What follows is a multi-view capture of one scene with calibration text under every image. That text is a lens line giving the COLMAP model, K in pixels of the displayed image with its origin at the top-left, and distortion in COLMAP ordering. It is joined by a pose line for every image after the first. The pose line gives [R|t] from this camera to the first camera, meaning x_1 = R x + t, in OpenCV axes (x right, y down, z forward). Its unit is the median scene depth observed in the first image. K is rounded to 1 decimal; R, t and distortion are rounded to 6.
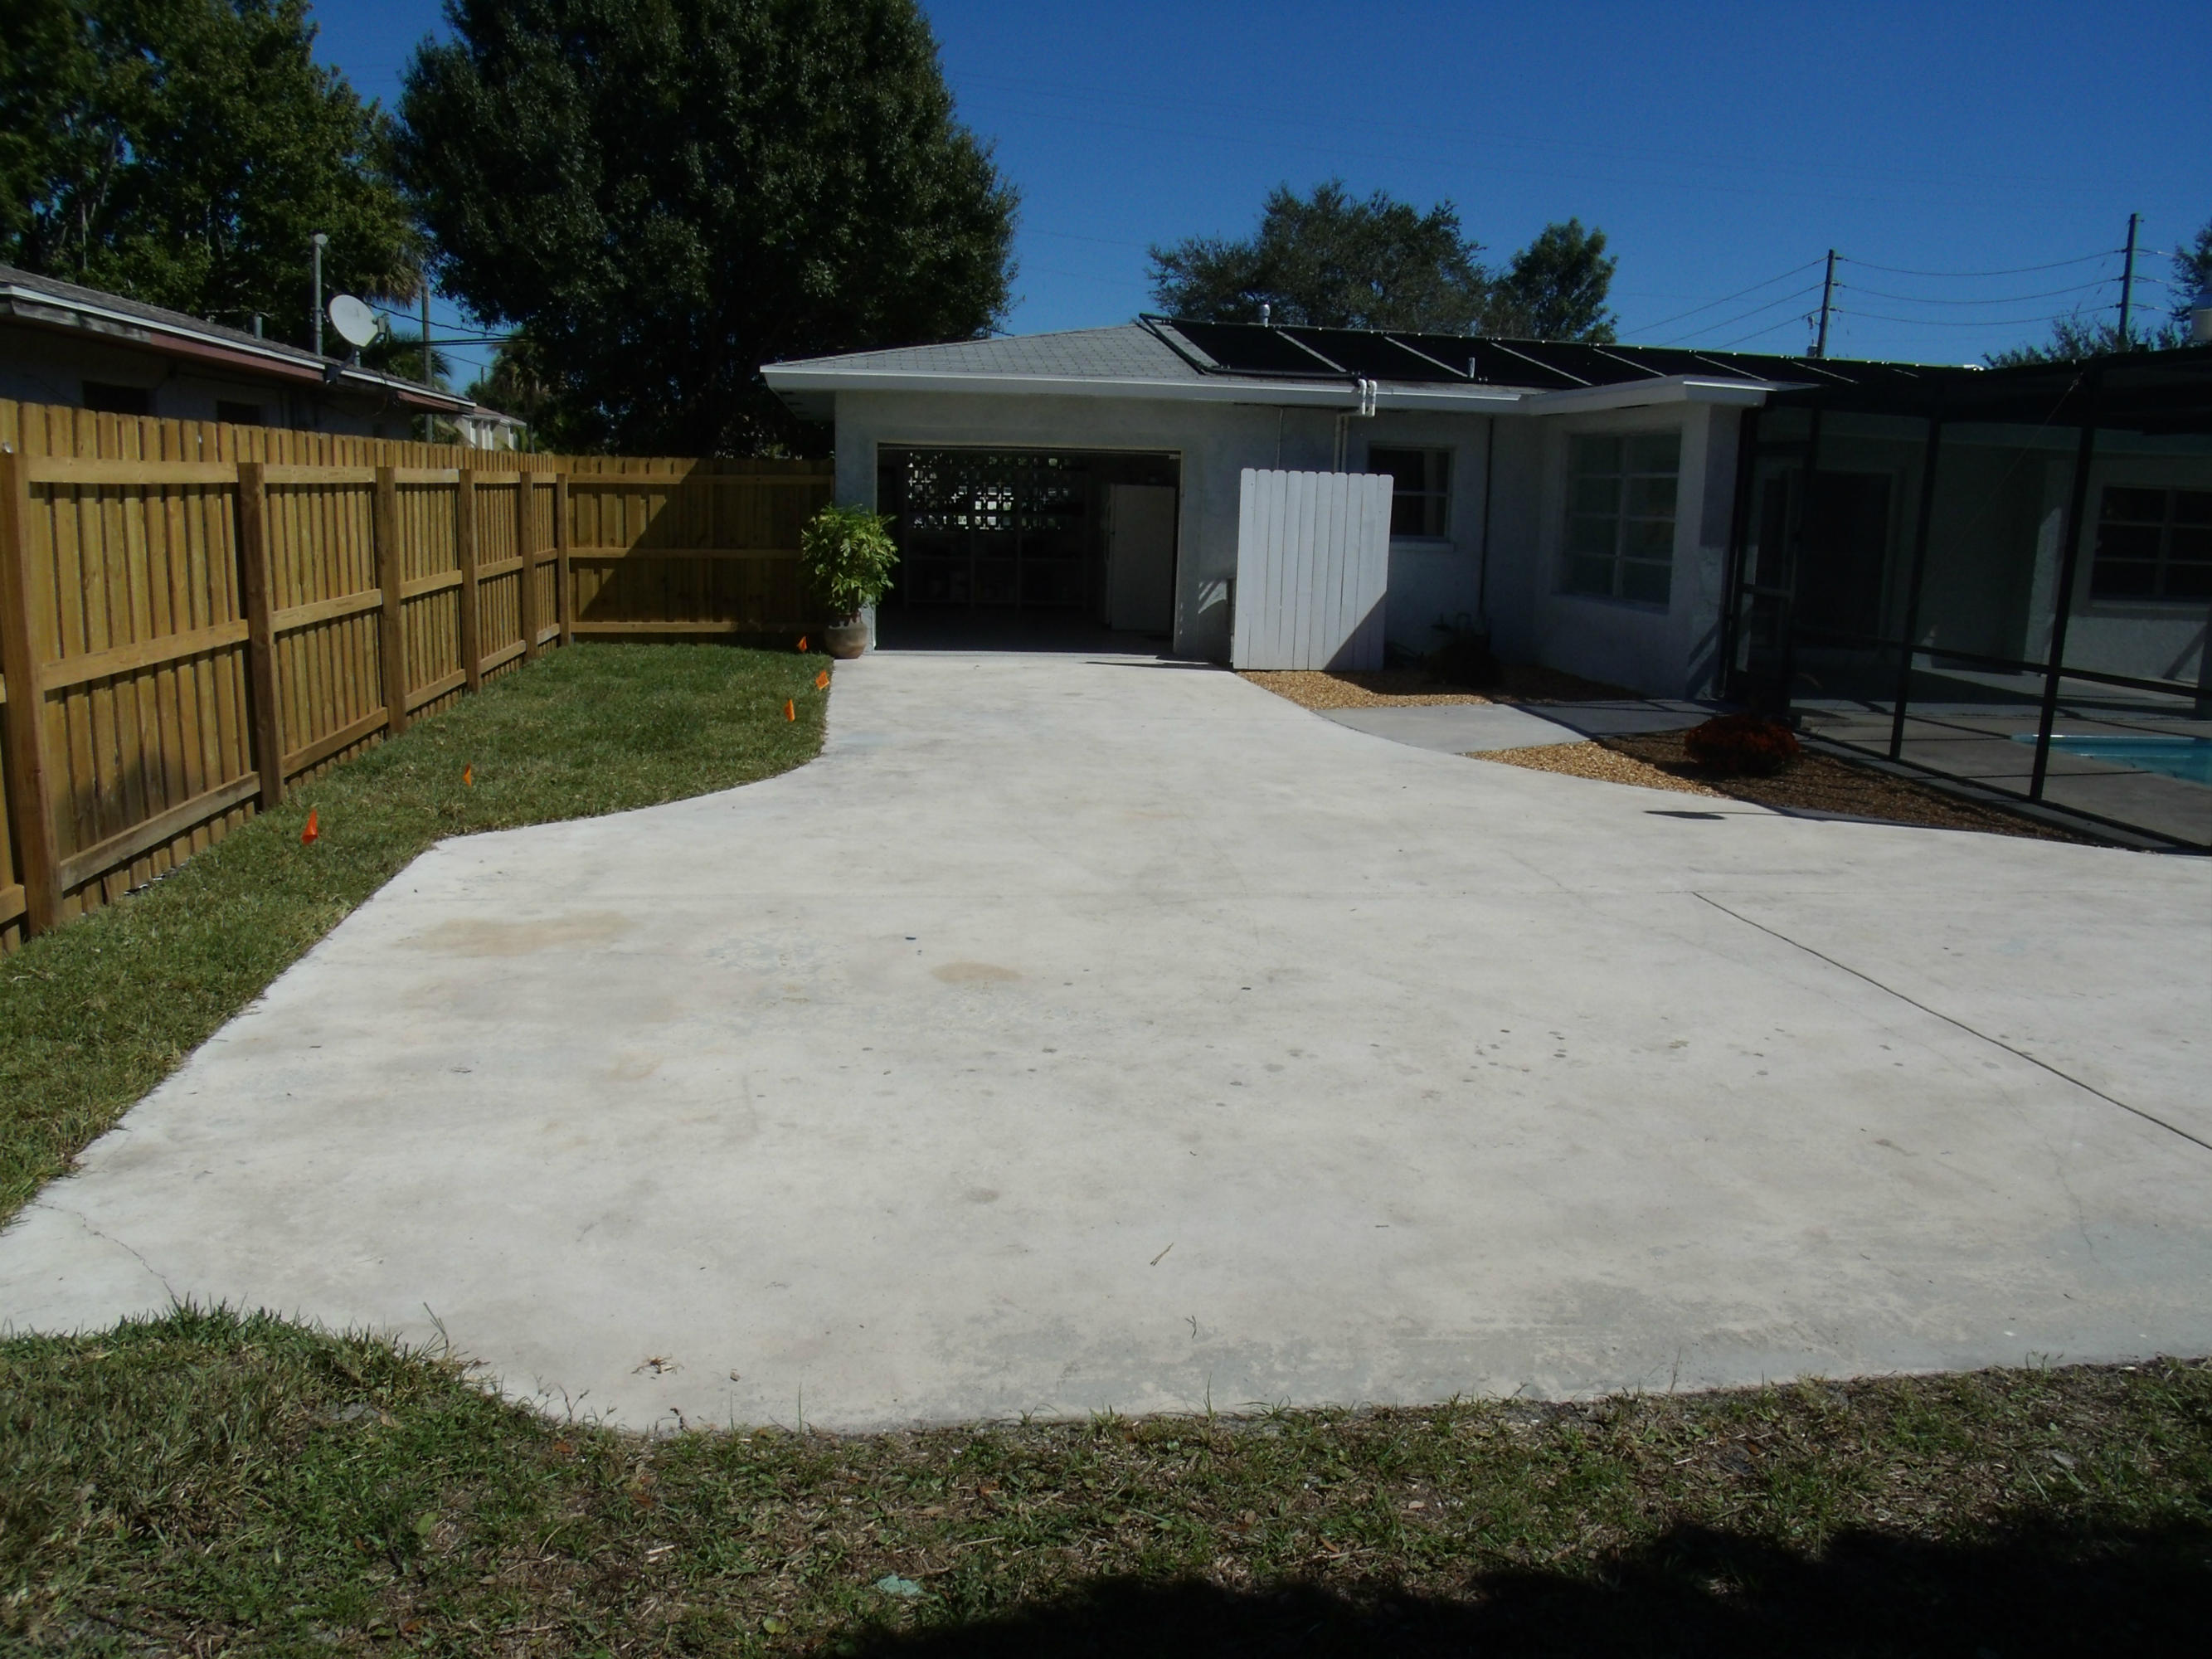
lens RADIAL K [[1787.1, 0, 1108.2], [0, 1787.1, 865.5], [0, 0, 1]] dist [-0.122496, 0.075964]
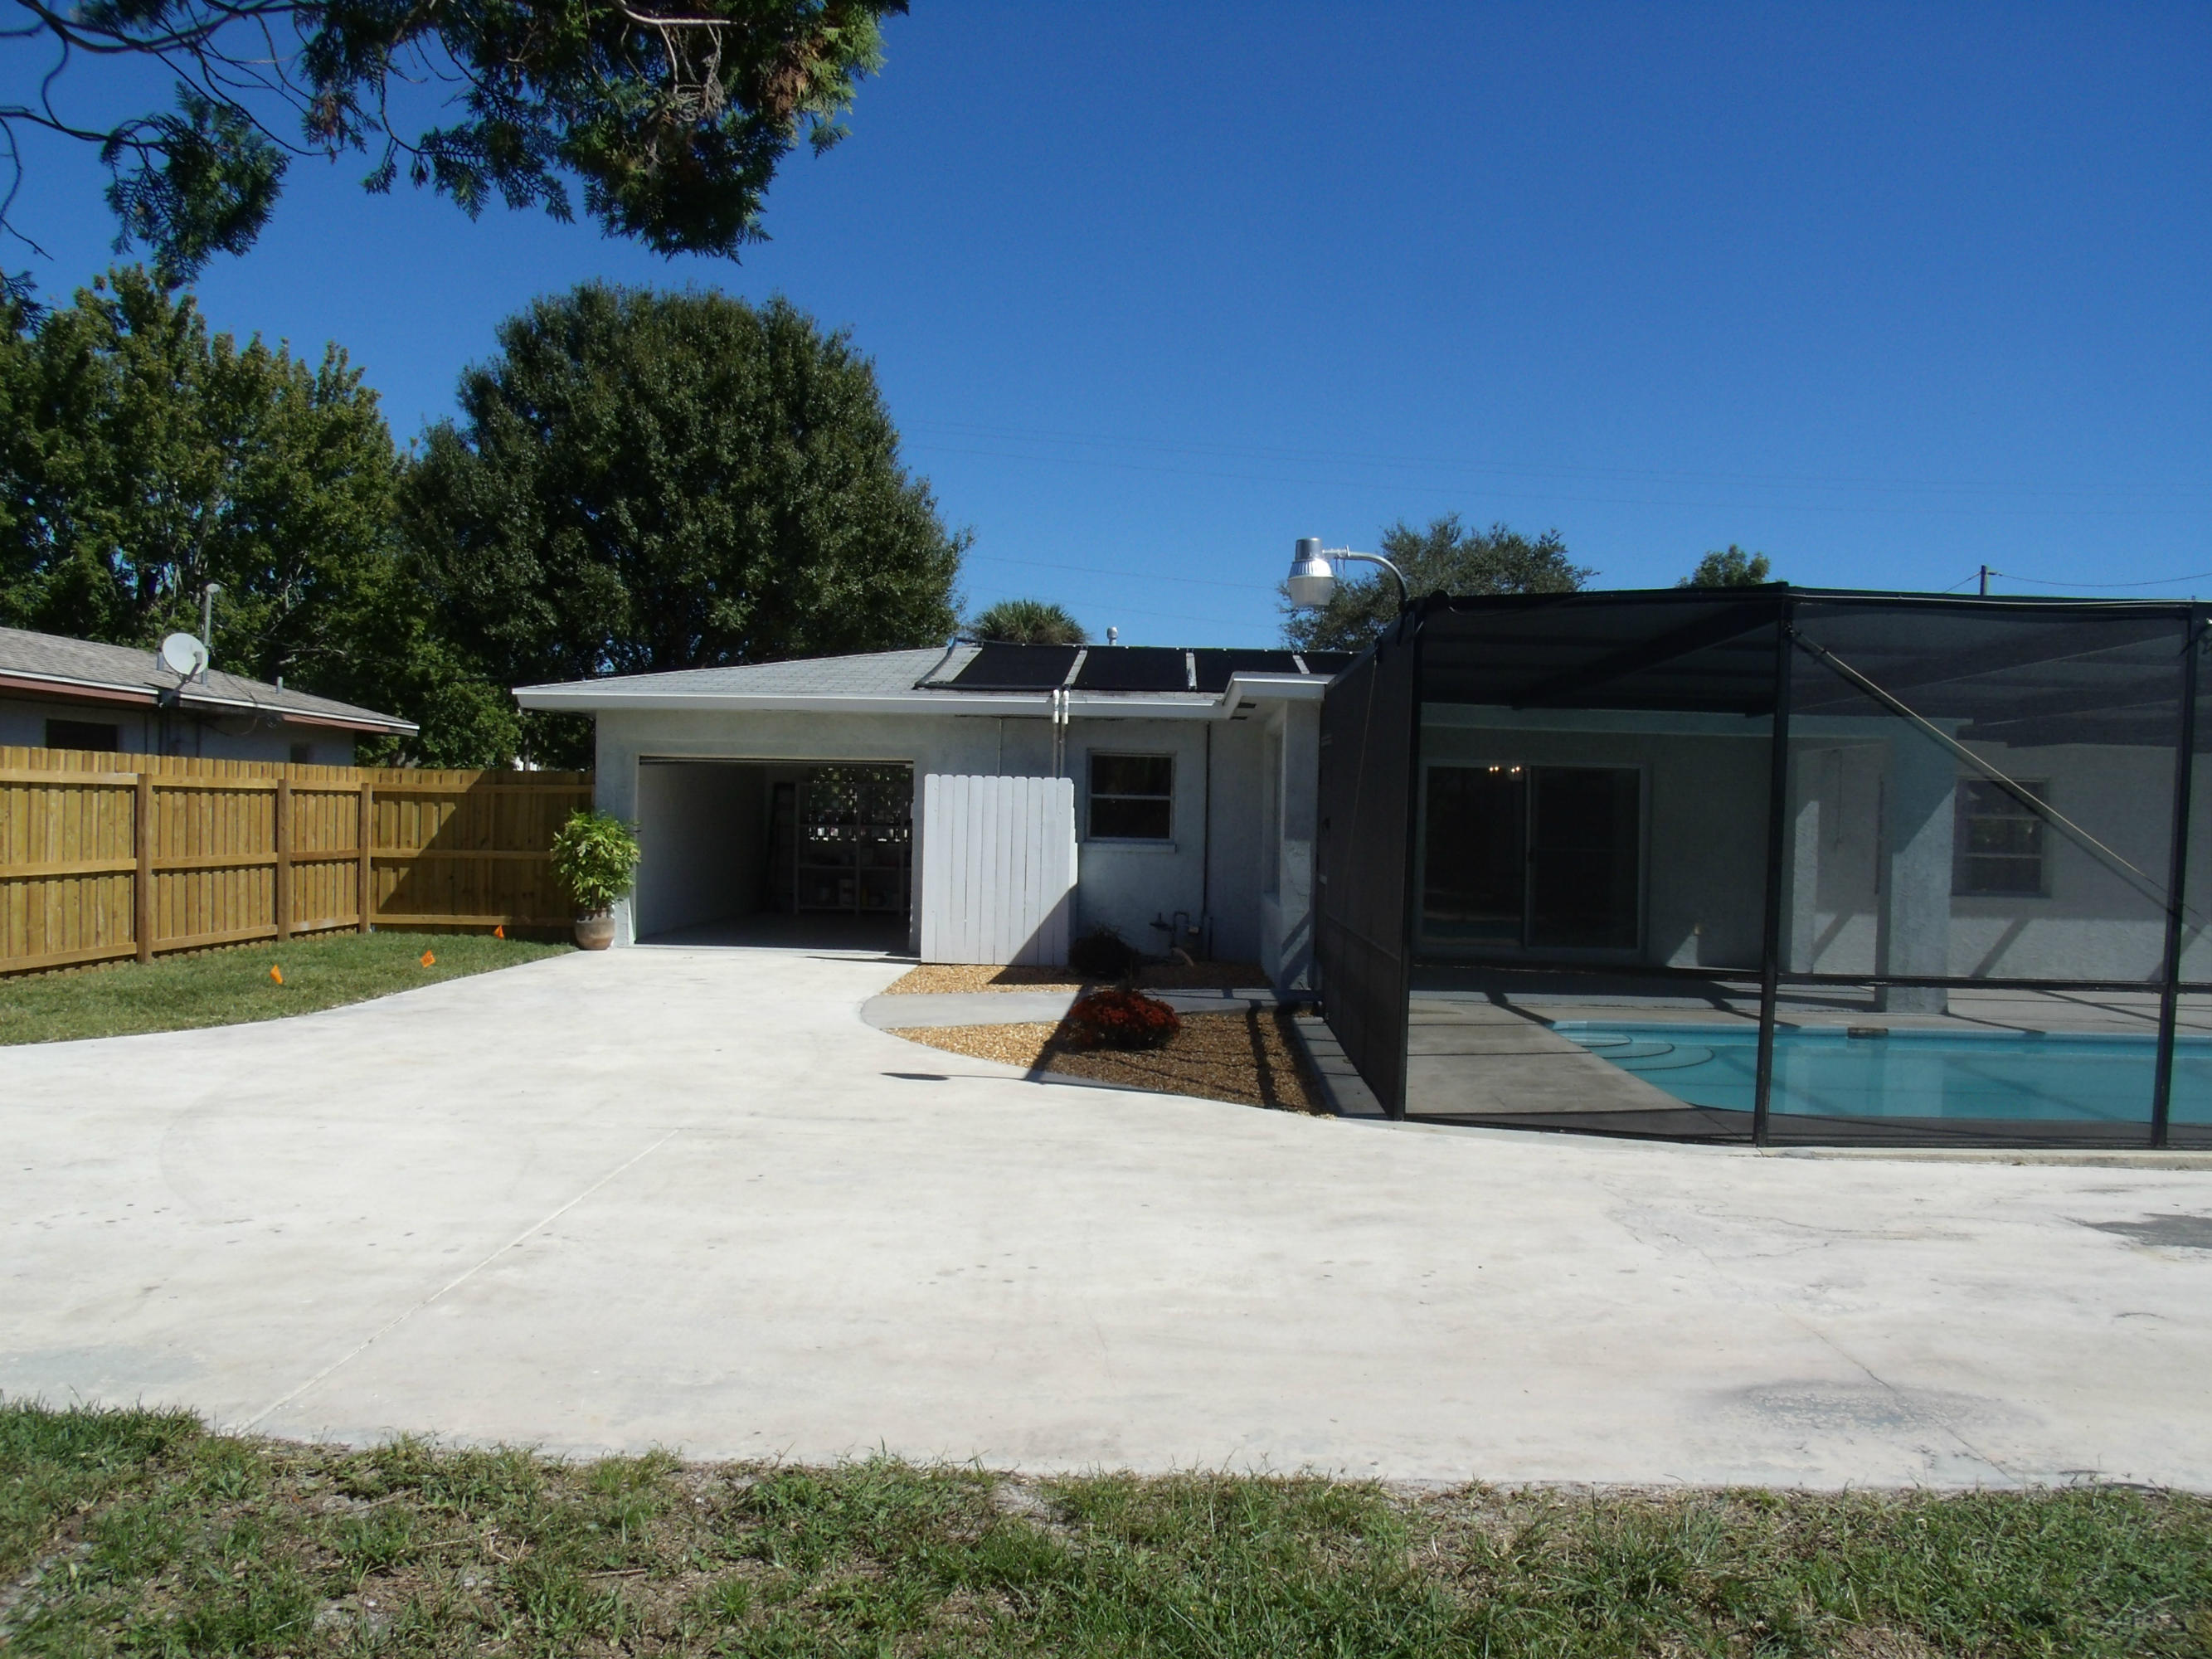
lens RADIAL K [[1787.1, 0, 1105.6], [0, 1787.1, 854.9], [0, 0, 1]] dist [-0.122496, 0.075964]
pose [[0.985572, -0.002569, -0.169236, 0.345096], [-0.029513, 0.981958, -0.186782, 0.020021], [0.166663, 0.189082, 0.967715, -0.009940]]
